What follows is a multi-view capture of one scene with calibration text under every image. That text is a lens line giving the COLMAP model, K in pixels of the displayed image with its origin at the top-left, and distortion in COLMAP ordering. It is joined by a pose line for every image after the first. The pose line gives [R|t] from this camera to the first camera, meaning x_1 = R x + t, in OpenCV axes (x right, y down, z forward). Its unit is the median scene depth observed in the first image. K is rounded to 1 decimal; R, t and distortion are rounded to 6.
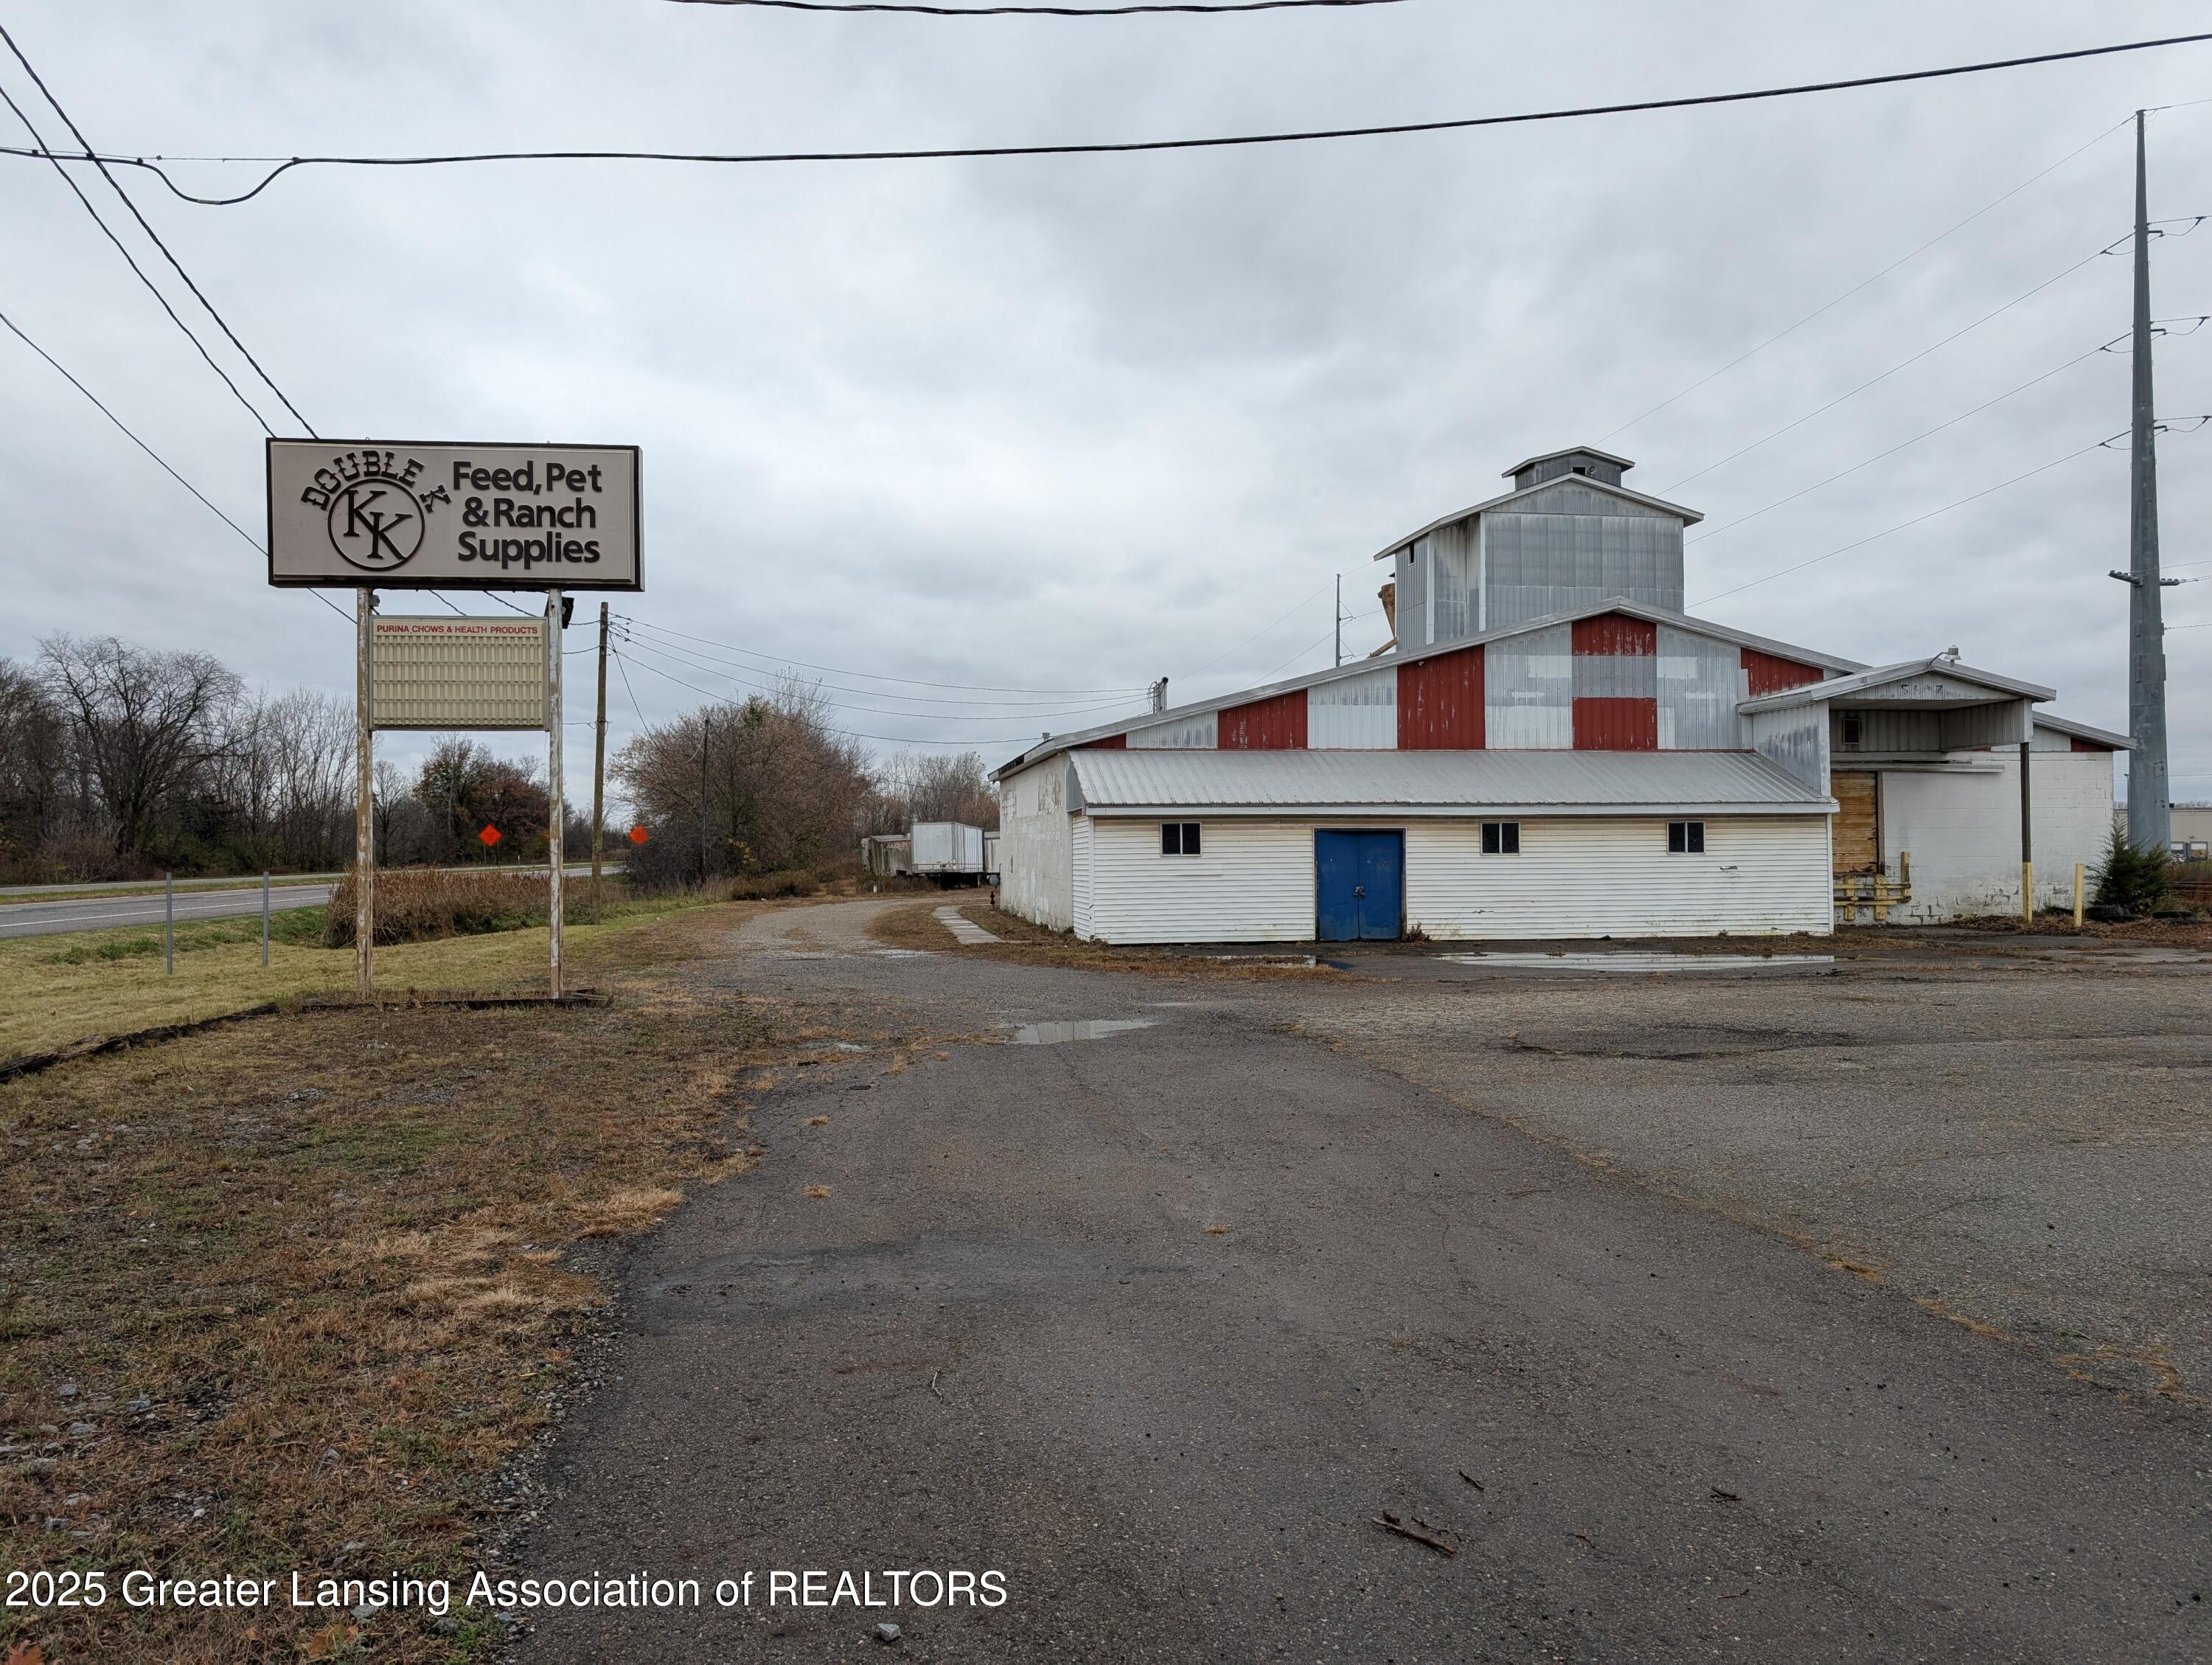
lens RADIAL K [[1565.5, 0, 988.1], [0, 1565.5, 823.8], [0, 0, 1]] dist [0.060056, -0.082593]
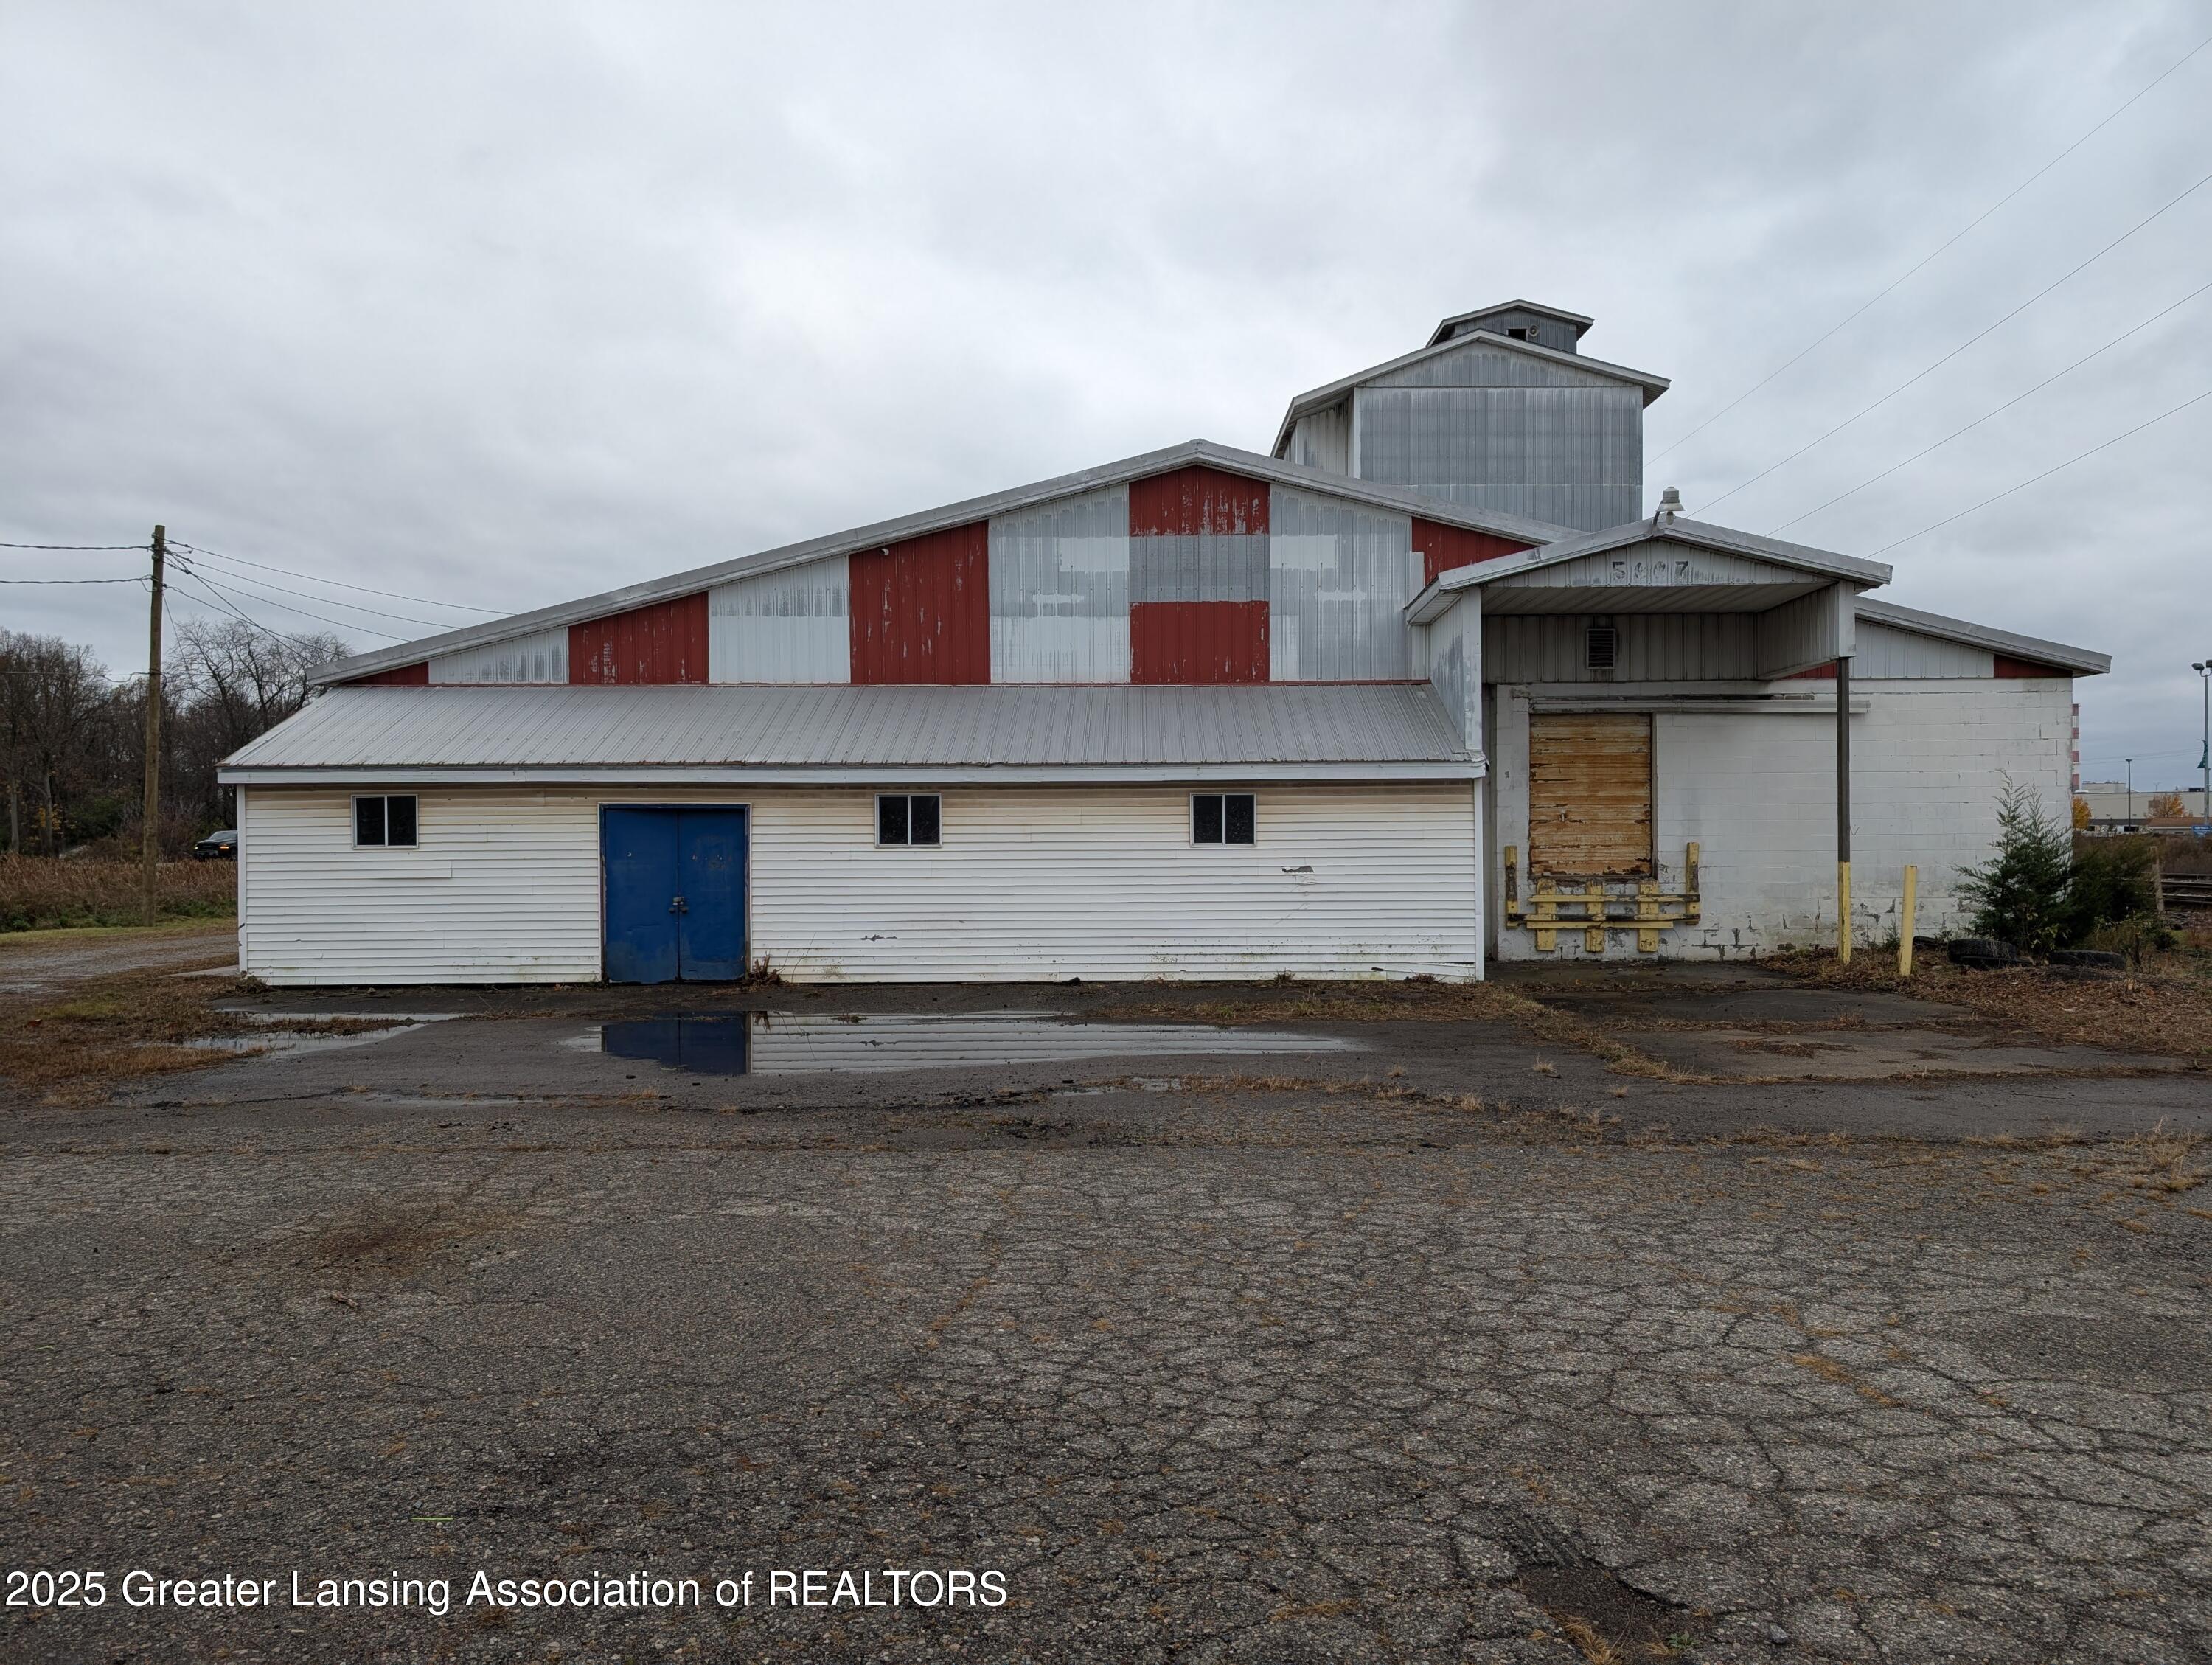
lens RADIAL K [[1538.7, 0, 1059.3], [0, 1538.7, 827.1], [0, 0, 1]] dist [0.150140, -0.313317]
pose [[0.990220, 0.001486, -0.139505, 0.430193], [0.000470, 0.999902, 0.013981, 0.003121], [0.139512, -0.013910, 0.990123, 0.369751]]
